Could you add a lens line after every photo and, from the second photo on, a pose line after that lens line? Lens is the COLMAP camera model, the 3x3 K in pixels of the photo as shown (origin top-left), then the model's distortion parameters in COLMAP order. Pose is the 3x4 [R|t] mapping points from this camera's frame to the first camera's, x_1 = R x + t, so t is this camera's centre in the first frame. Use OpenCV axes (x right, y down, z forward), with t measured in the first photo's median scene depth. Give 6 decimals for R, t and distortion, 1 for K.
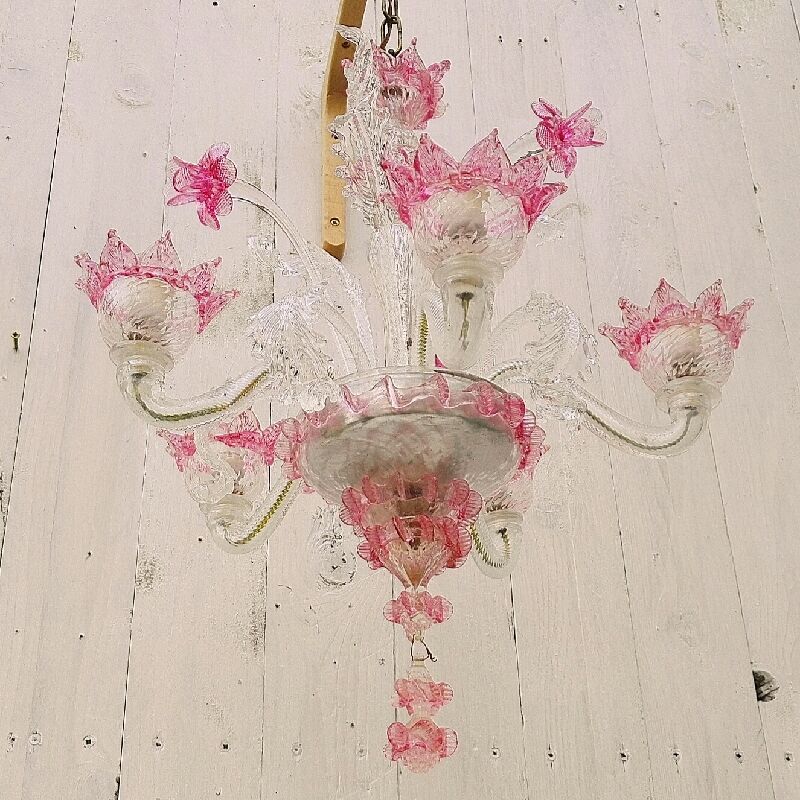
lens RADIAL K [[1302.9, 0, 400.0], [0, 1302.9, 400.0], [0, 0, 1]] dist [0.017883, -0.098266]
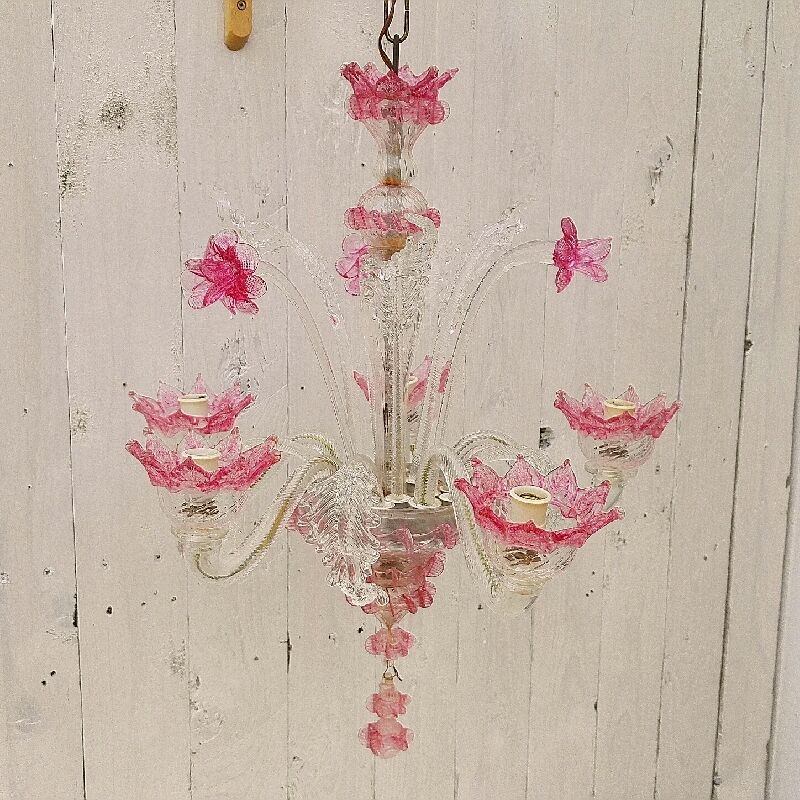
lens RADIAL K [[1188.3, 0, 417.2], [0, 1188.3, 415.9], [0, 0, 1]] dist [0.018710, -0.164106]
pose [[0.940335, -0.030529, 0.338876, -0.325217], [-0.211948, 0.726572, 0.653583, -0.718753], [-0.266171, -0.686412, 0.676751, 0.304504]]
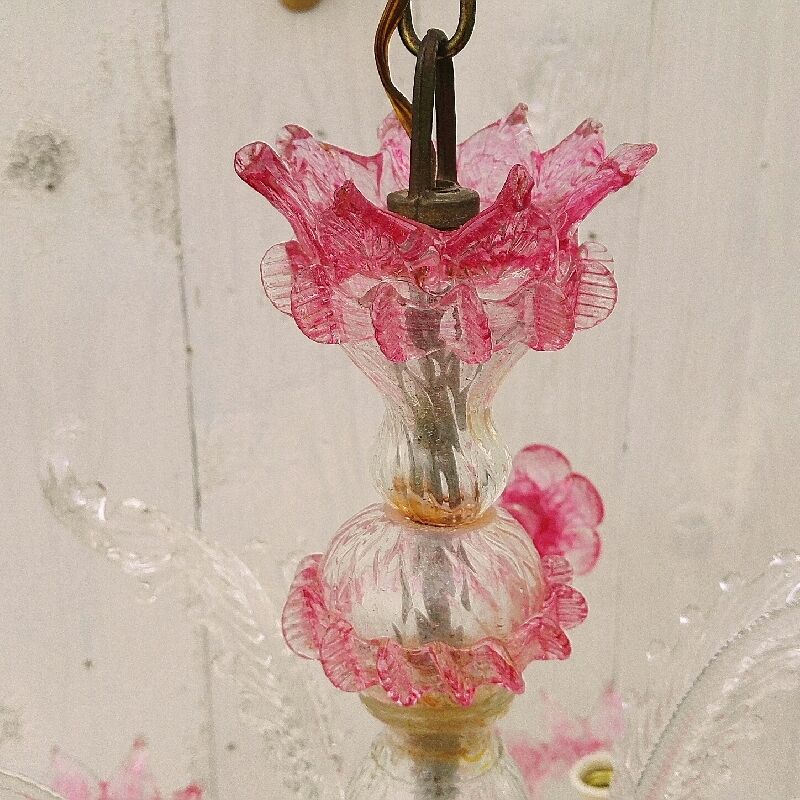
lens RADIAL K [[1211.3, 0, 401.1], [0, 1211.3, 380.3], [0, 0, 1]] dist [0.021856, 0.055289]
pose [[0.998996, 0.032979, -0.030309, -0.003310], [0.000128, 0.674566, 0.738215, -0.464327], [0.044791, -0.737478, 0.673884, 0.921254]]
